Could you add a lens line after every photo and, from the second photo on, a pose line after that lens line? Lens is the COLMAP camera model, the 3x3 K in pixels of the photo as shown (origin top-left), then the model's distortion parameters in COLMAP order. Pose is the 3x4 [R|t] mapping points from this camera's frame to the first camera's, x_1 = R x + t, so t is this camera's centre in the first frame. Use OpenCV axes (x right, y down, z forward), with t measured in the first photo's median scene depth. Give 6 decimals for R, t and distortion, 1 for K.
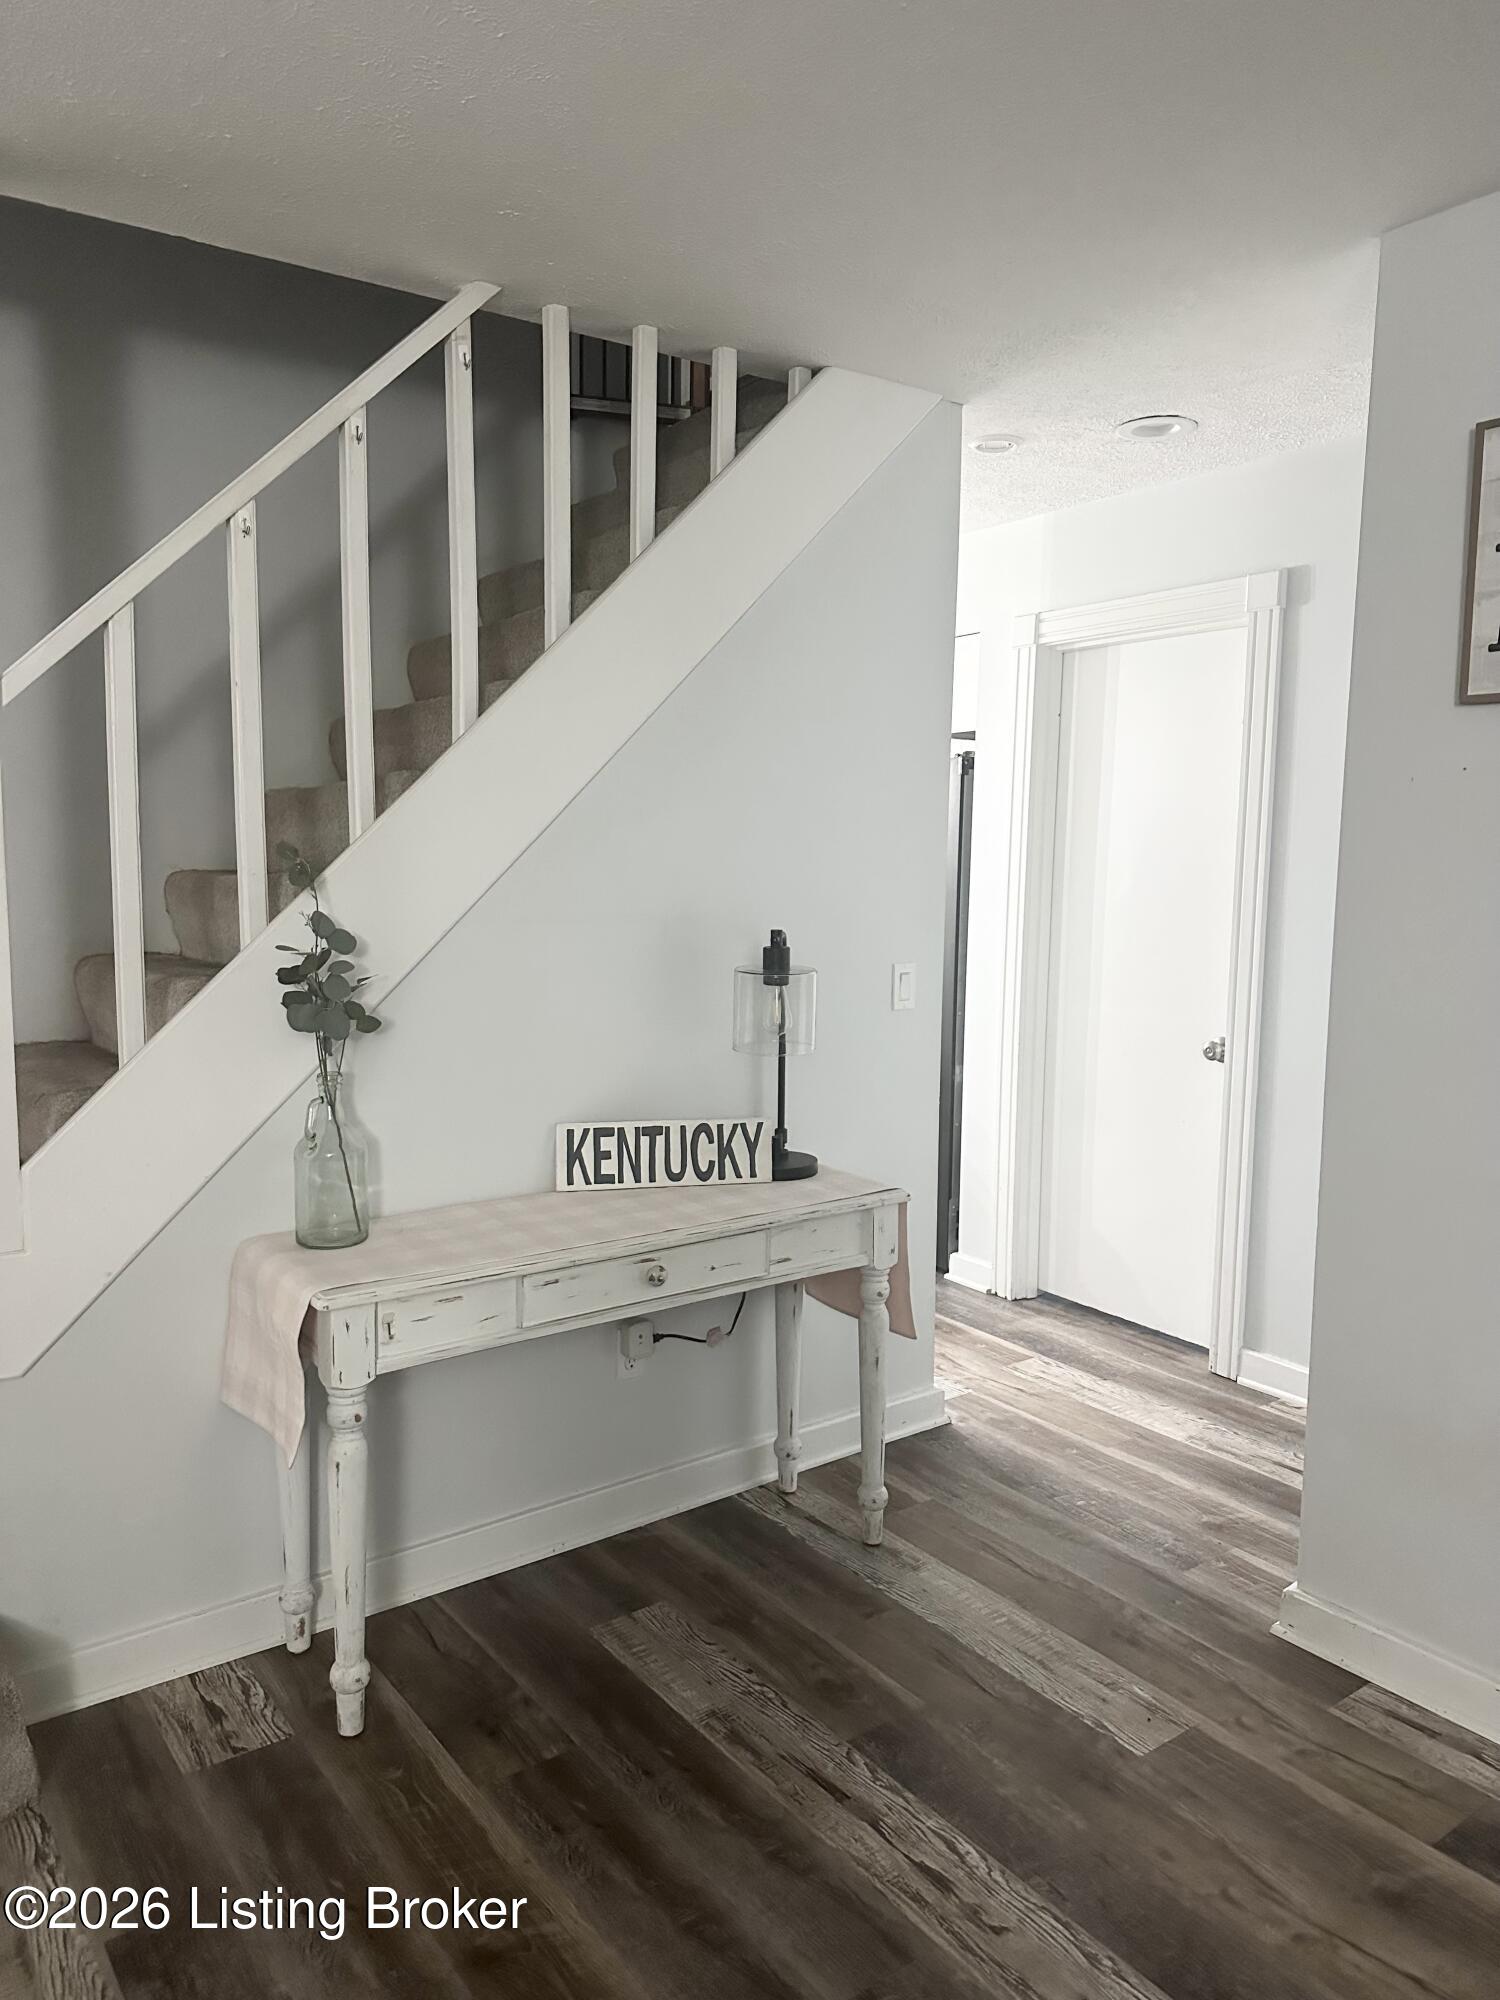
lens RADIAL K [[1425.4, 0, 736.1], [0, 1425.4, 1015.4], [0, 0, 1]] dist [0.010861, -0.022267]
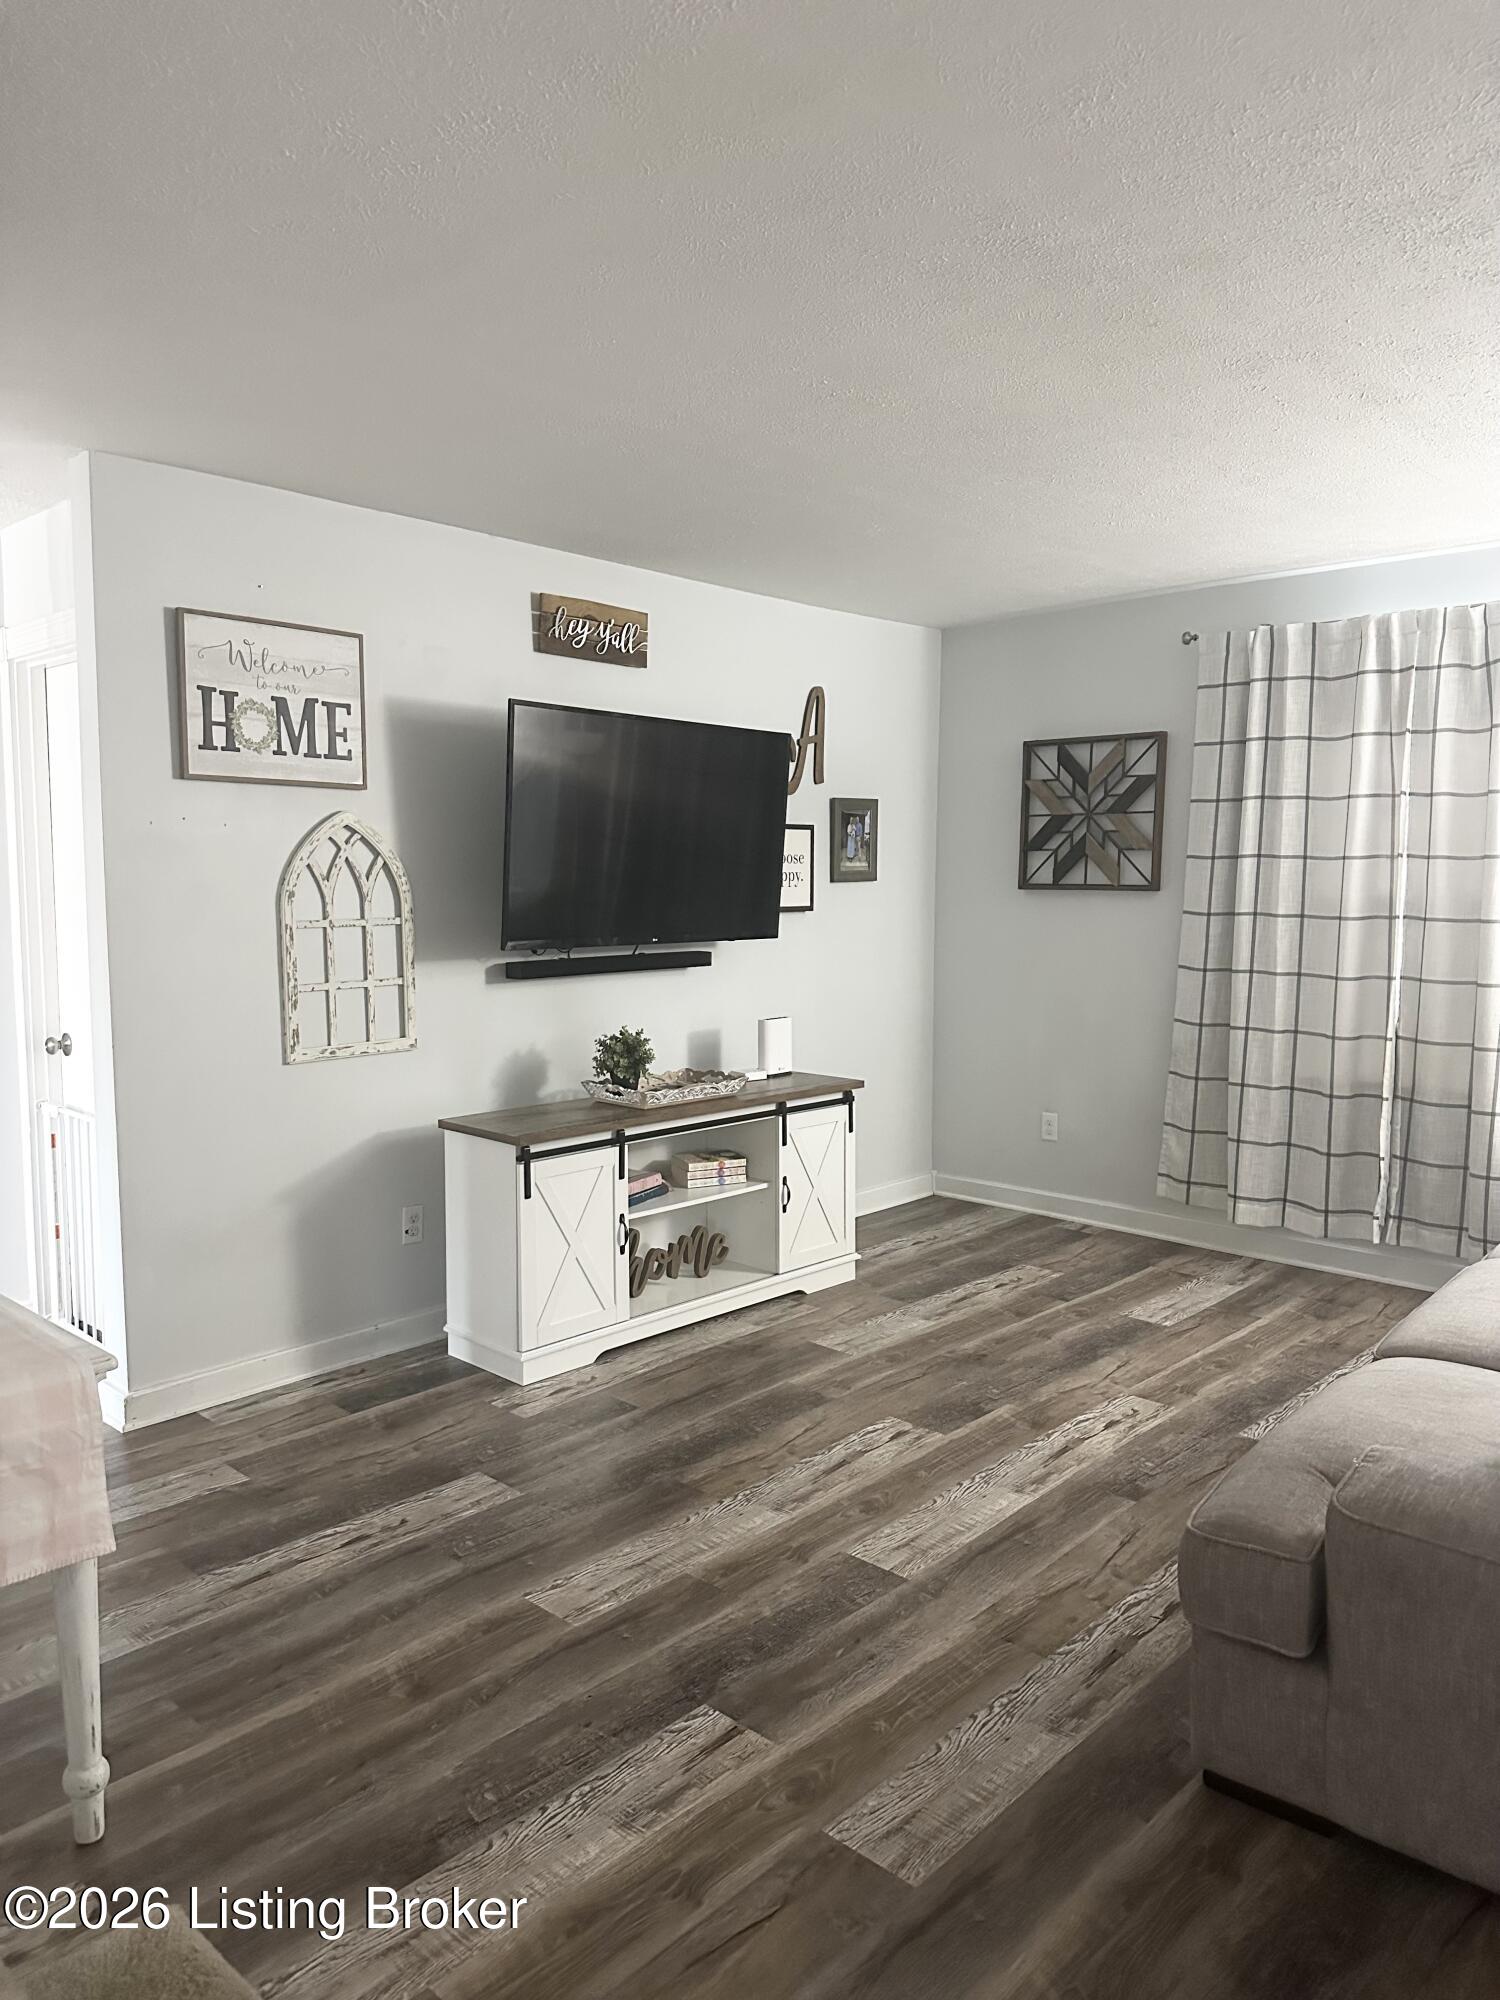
lens RADIAL K [[1425.4, 0, 758.8], [0, 1425.4, 1010.6], [0, 0, 1]] dist [0.010861, -0.022267]
pose [[-0.201712, -0.105147, 0.973785, -1.388243], [0.120433, 0.984014, 0.131198, -0.103743], [-0.972012, 0.143740, -0.185824, 0.789031]]
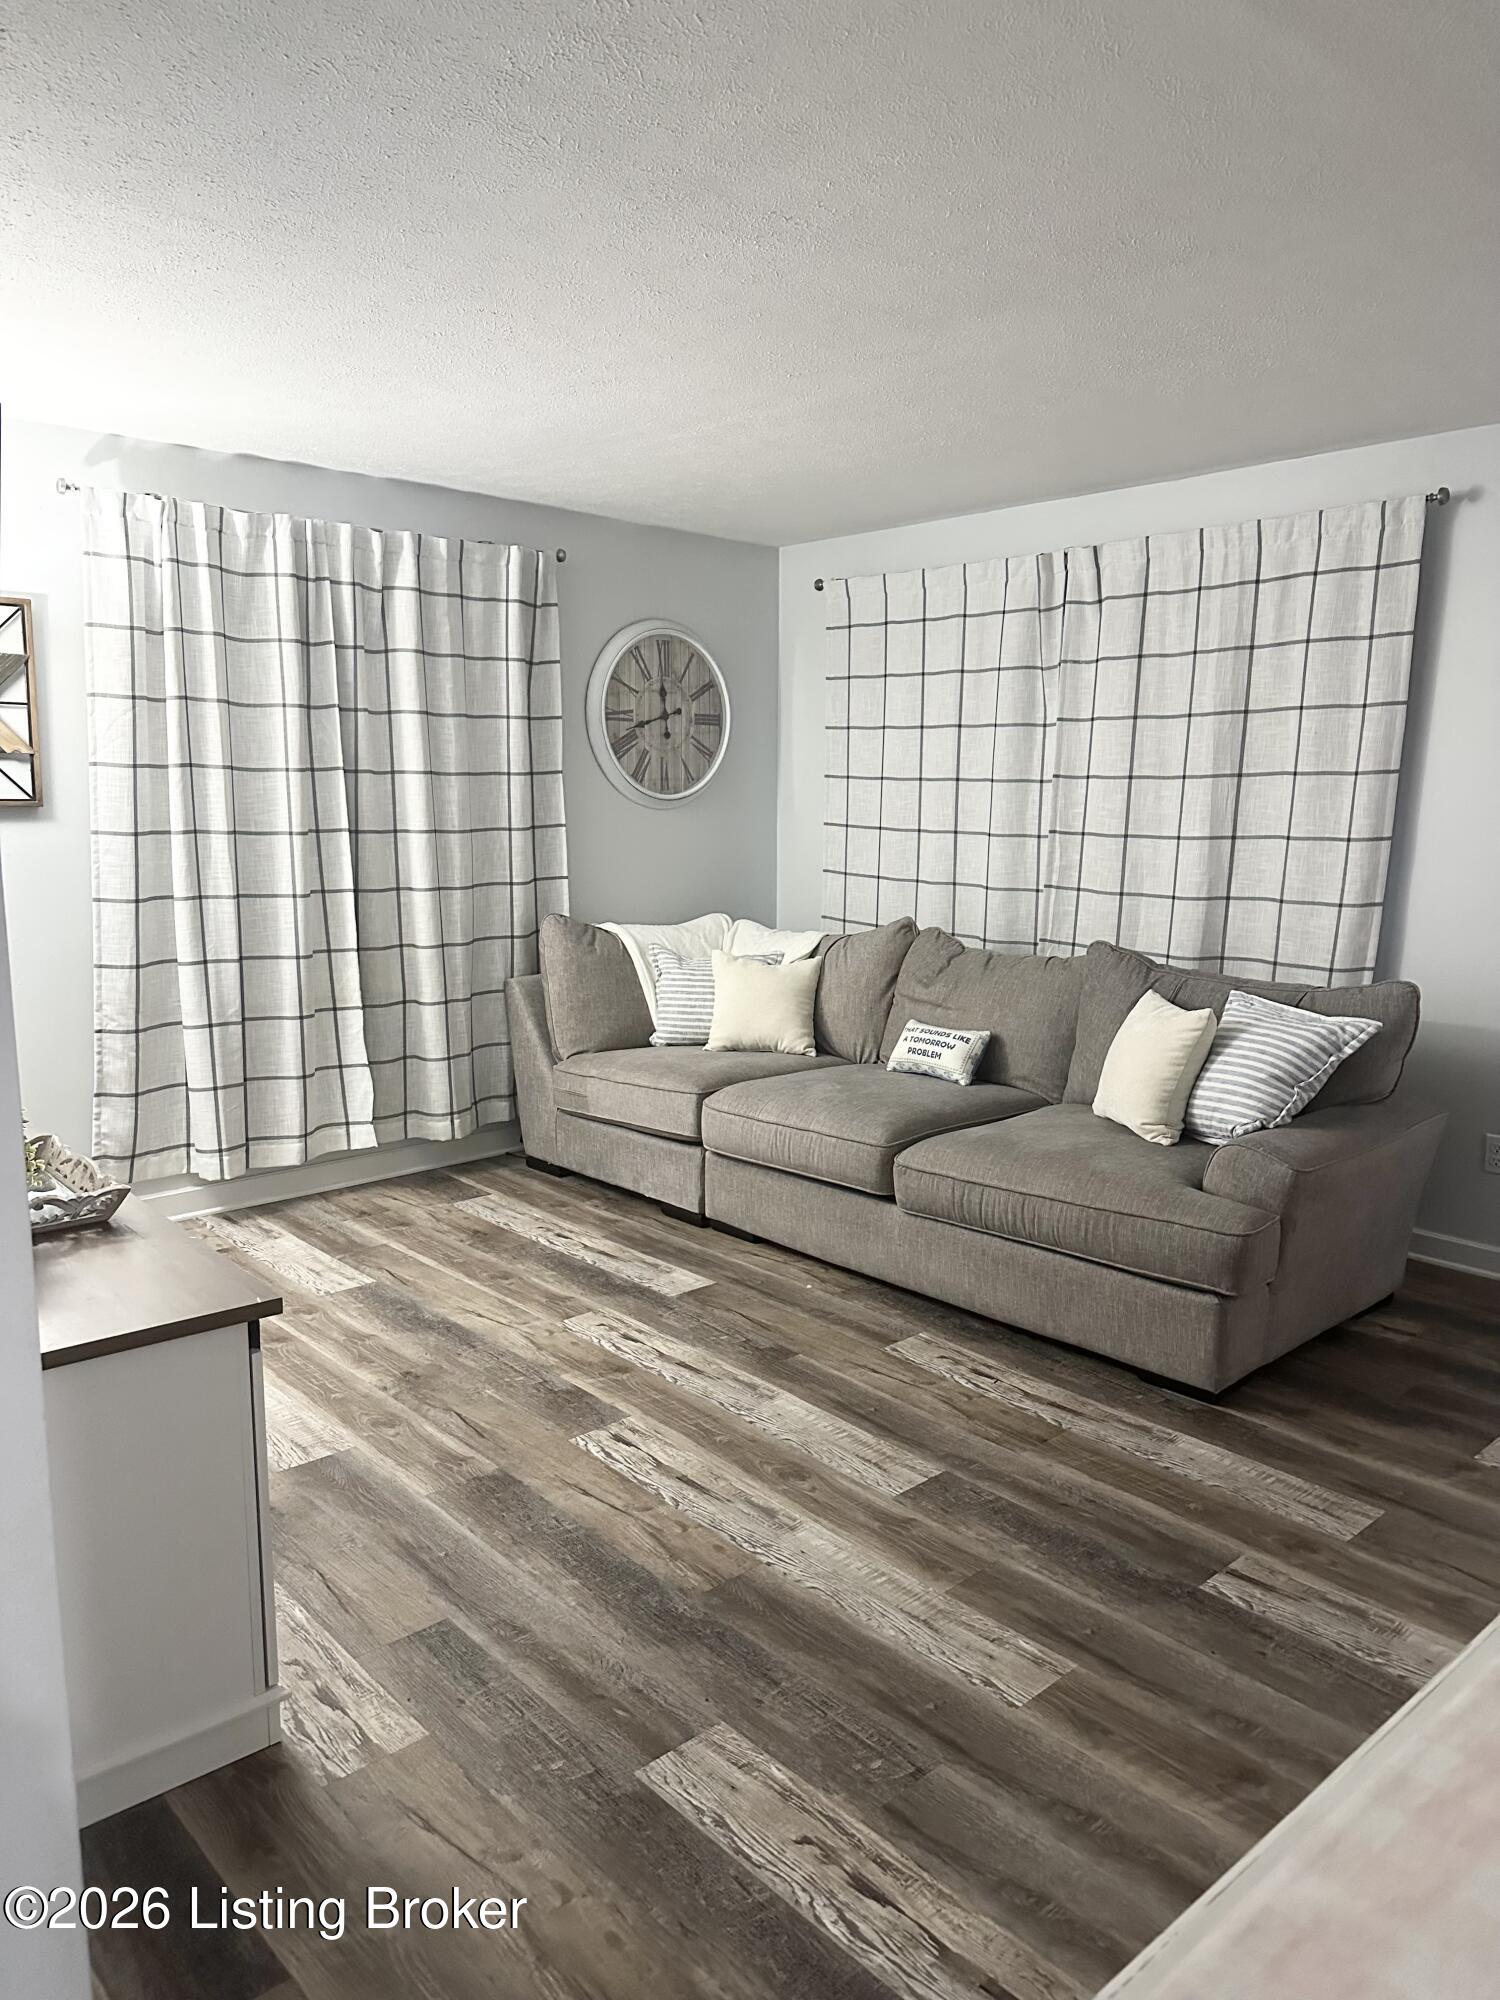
lens RADIAL K [[1425.4, 0, 747.8], [0, 1425.4, 984.7], [0, 0, 1]] dist [0.010861, -0.022267]
pose [[-0.994408, 0.018610, -0.103952, 0.308330], [-0.010843, 0.961155, 0.275798, -0.233768], [0.105047, 0.275383, -0.955578, 1.742685]]
